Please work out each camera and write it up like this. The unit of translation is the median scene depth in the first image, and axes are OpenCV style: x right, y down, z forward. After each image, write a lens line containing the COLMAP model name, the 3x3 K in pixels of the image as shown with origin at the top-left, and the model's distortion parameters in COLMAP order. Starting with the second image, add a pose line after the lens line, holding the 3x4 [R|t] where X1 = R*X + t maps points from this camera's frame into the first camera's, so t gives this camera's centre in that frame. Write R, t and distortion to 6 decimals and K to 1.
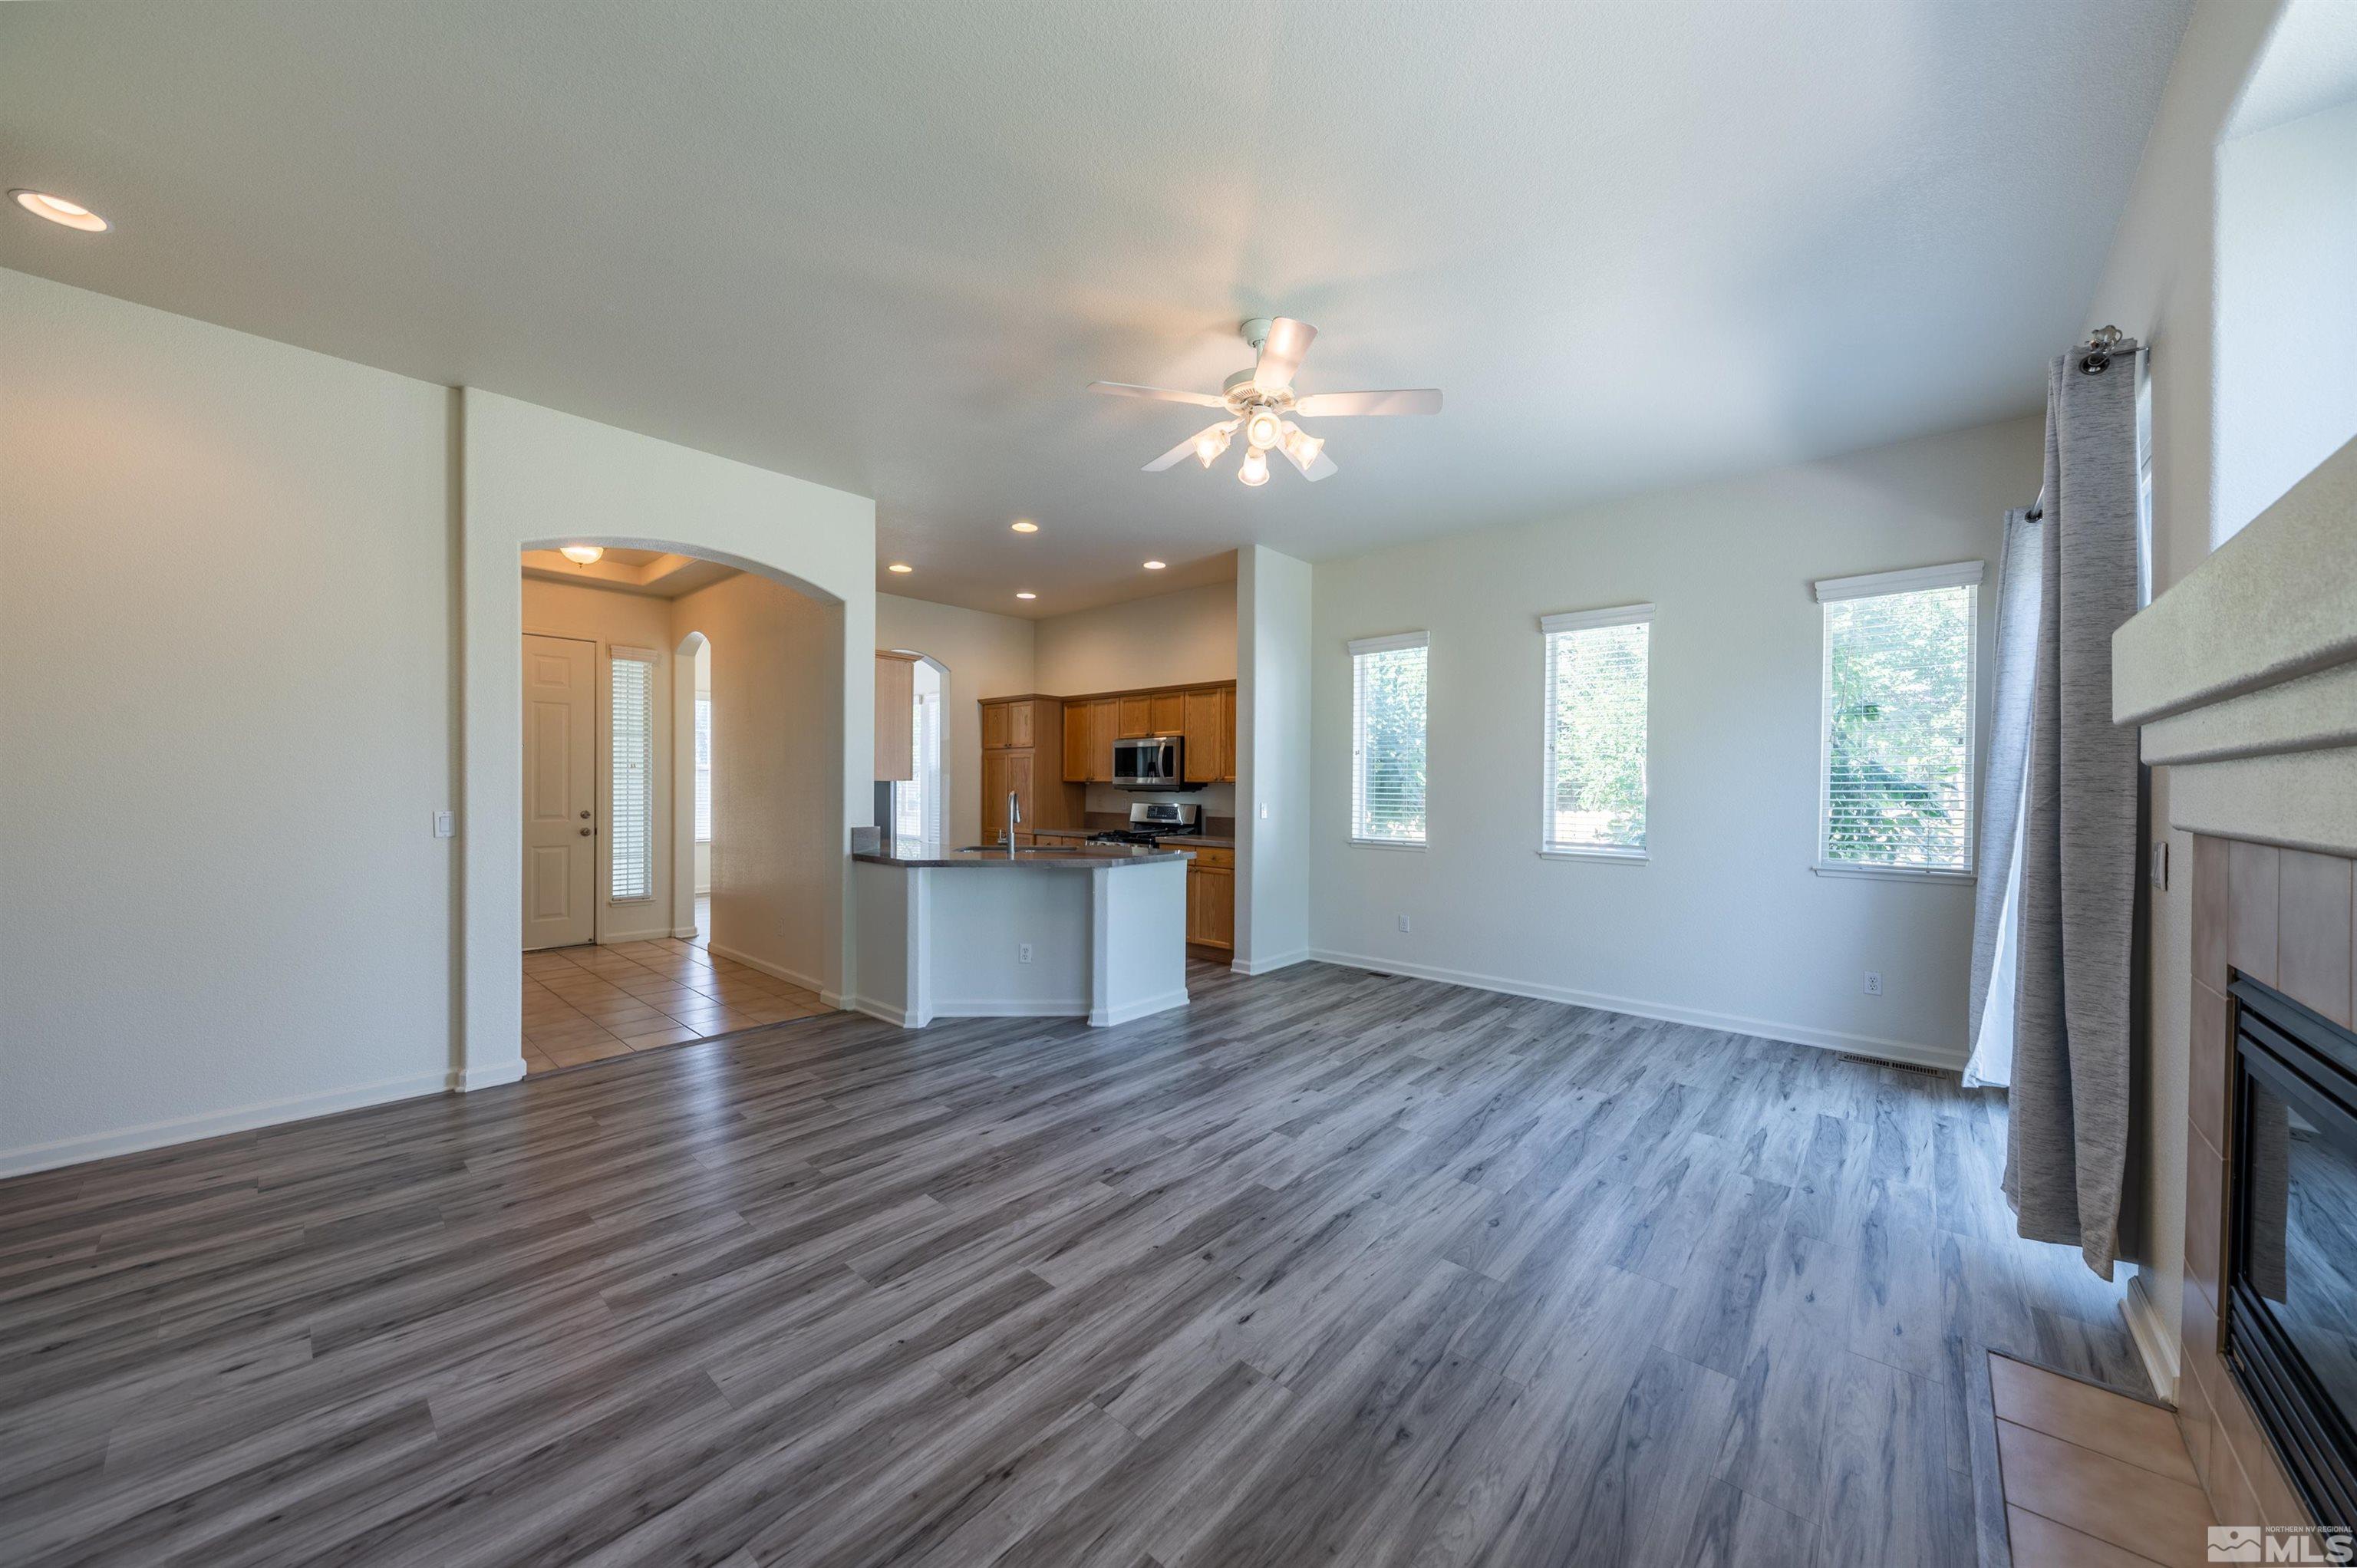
lens RADIAL K [[810.8, 0, 1178.5], [0, 810.8, 784.0], [0, 0, 1]] dist [0.015510, -0.008319]
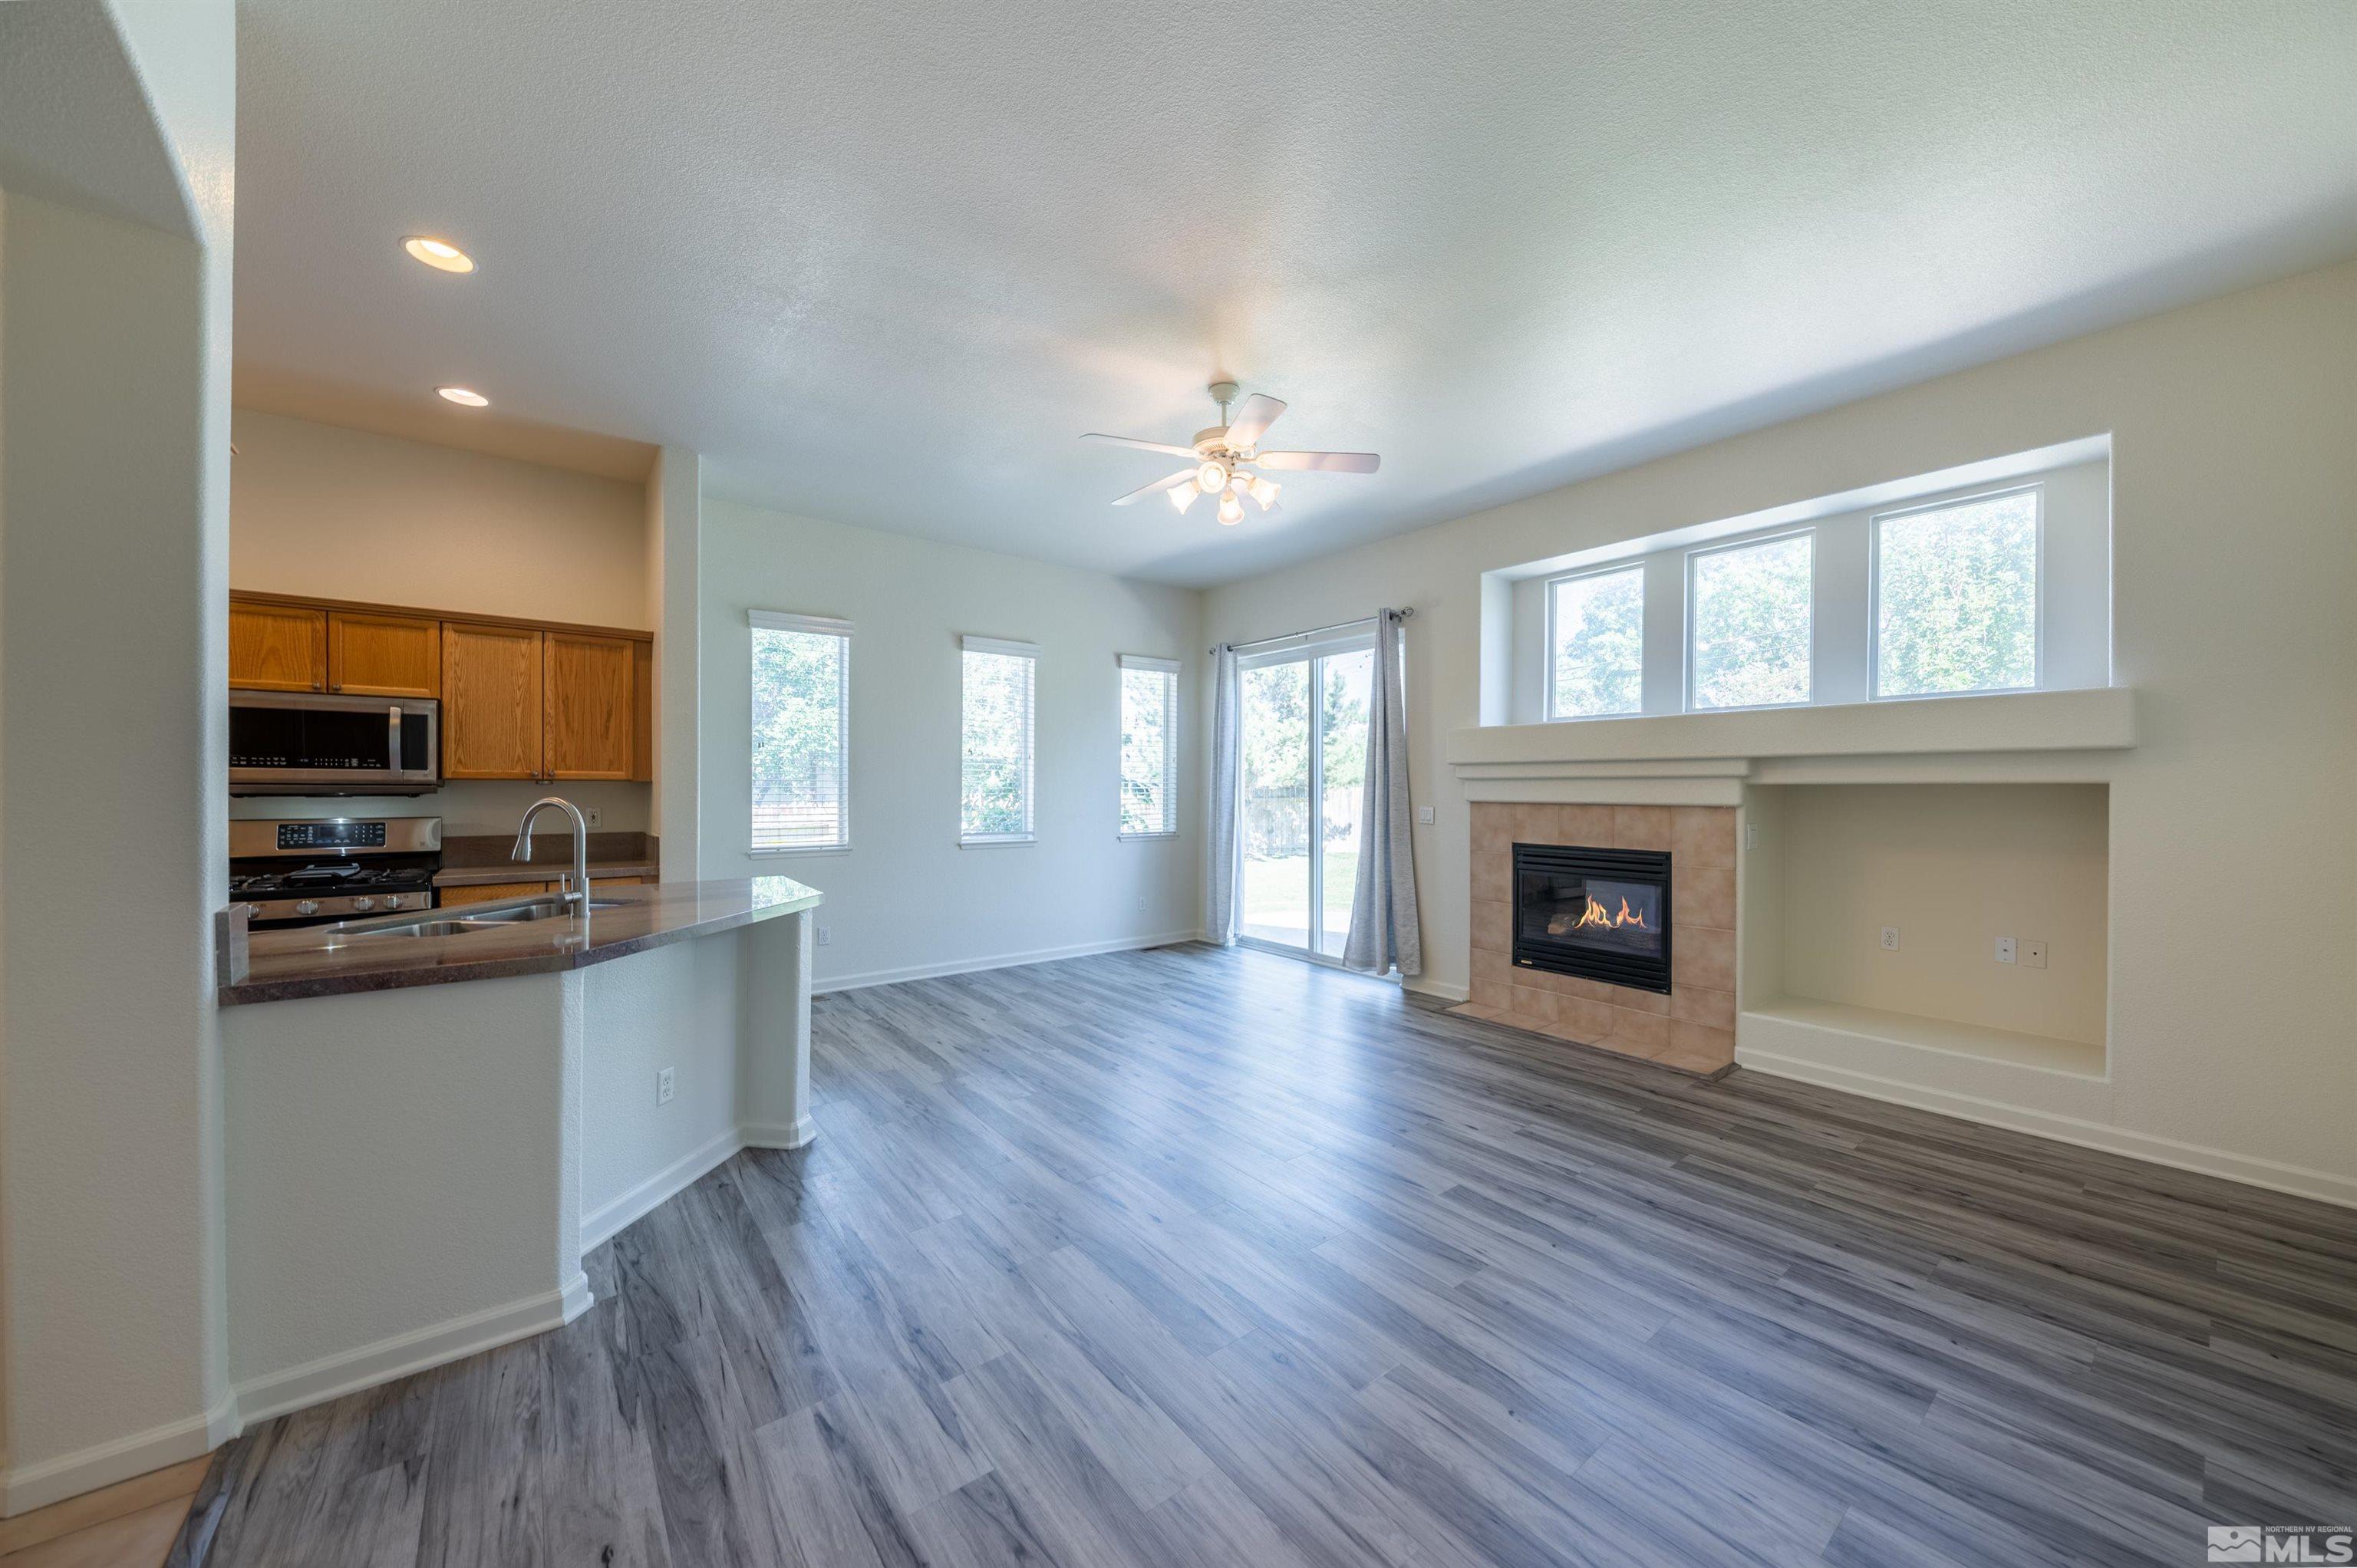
lens RADIAL K [[826.0, 0, 1166.2], [0, 826.0, 787.3], [0, 0, 1]] dist [0.014862, -0.008815]
pose [[0.185421, -0.005577, 0.982643, -0.879955], [-0.003629, 0.999973, 0.006361, -0.003454], [-0.982652, -0.004746, 0.185396, 0.710889]]
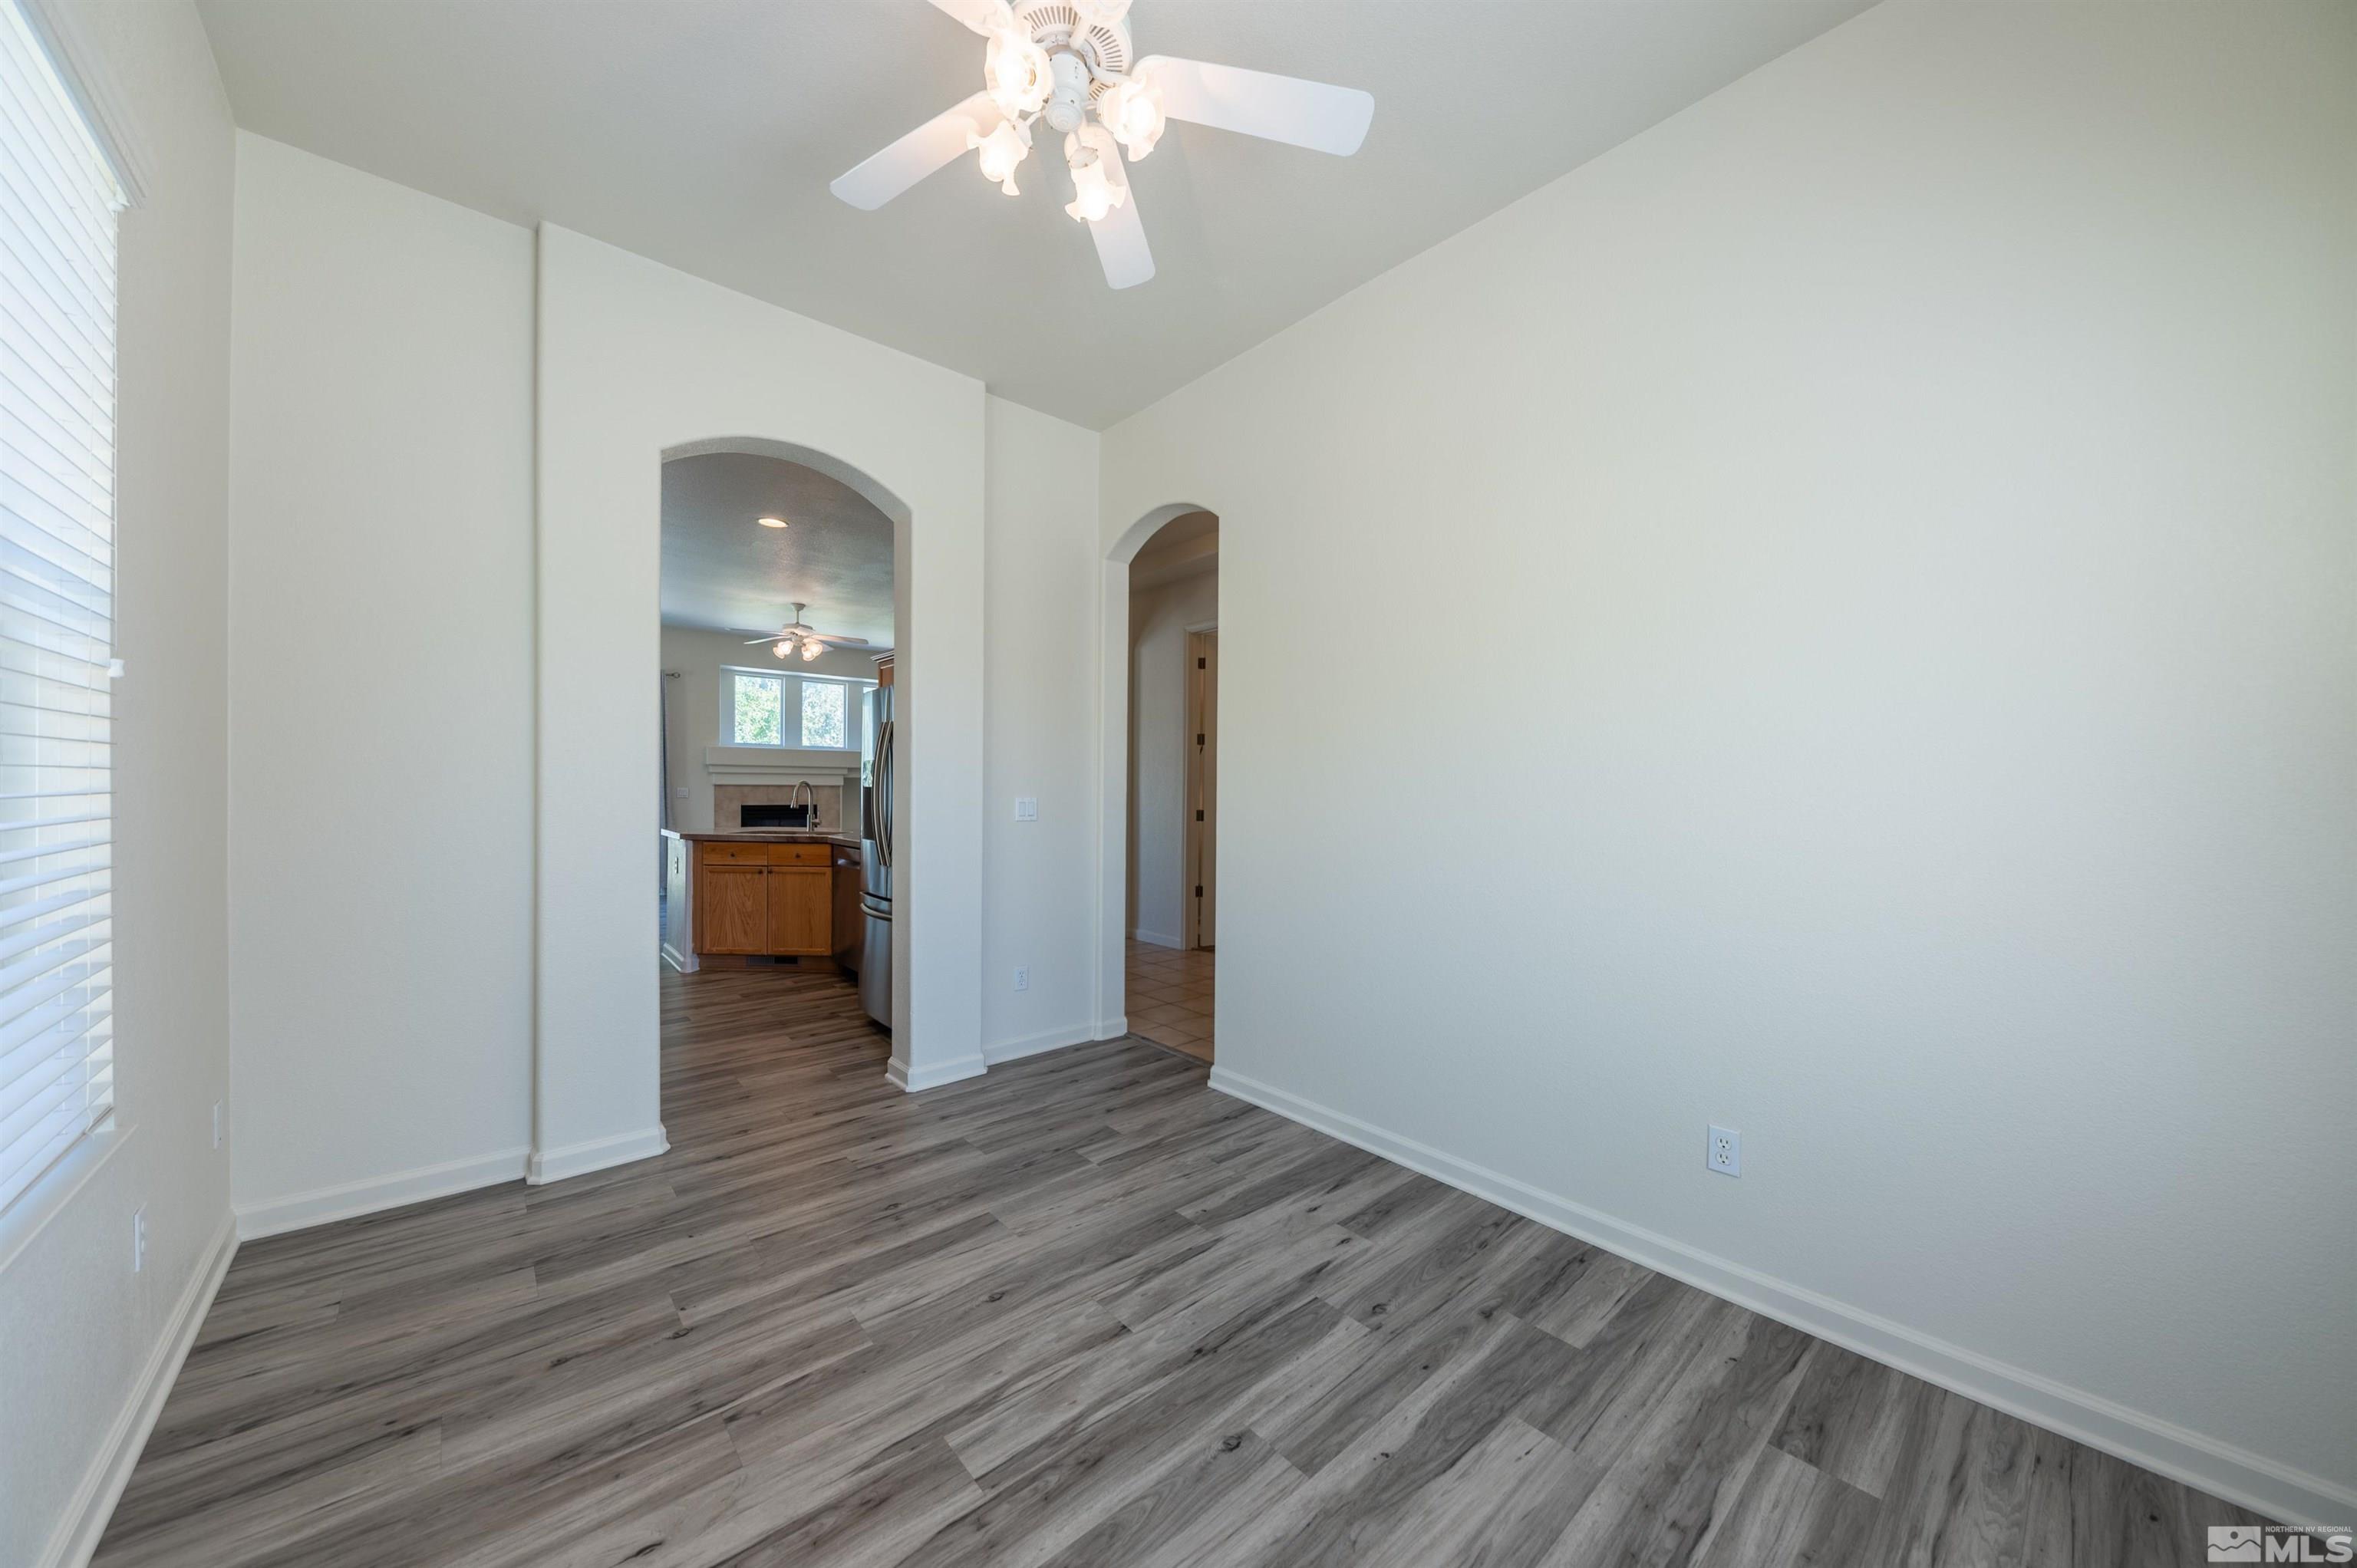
lens RADIAL K [[822.4, 0, 1179.4], [0, 822.4, 790.8], [0, 0, 1]] dist [0.014553, -0.008701]
pose [[-0.992459, -0.013578, 0.121824, -1.191325], [-0.013072, 0.999902, 0.004953, 0.013412], [-0.121879, 0.003323, -0.992539, 2.873000]]
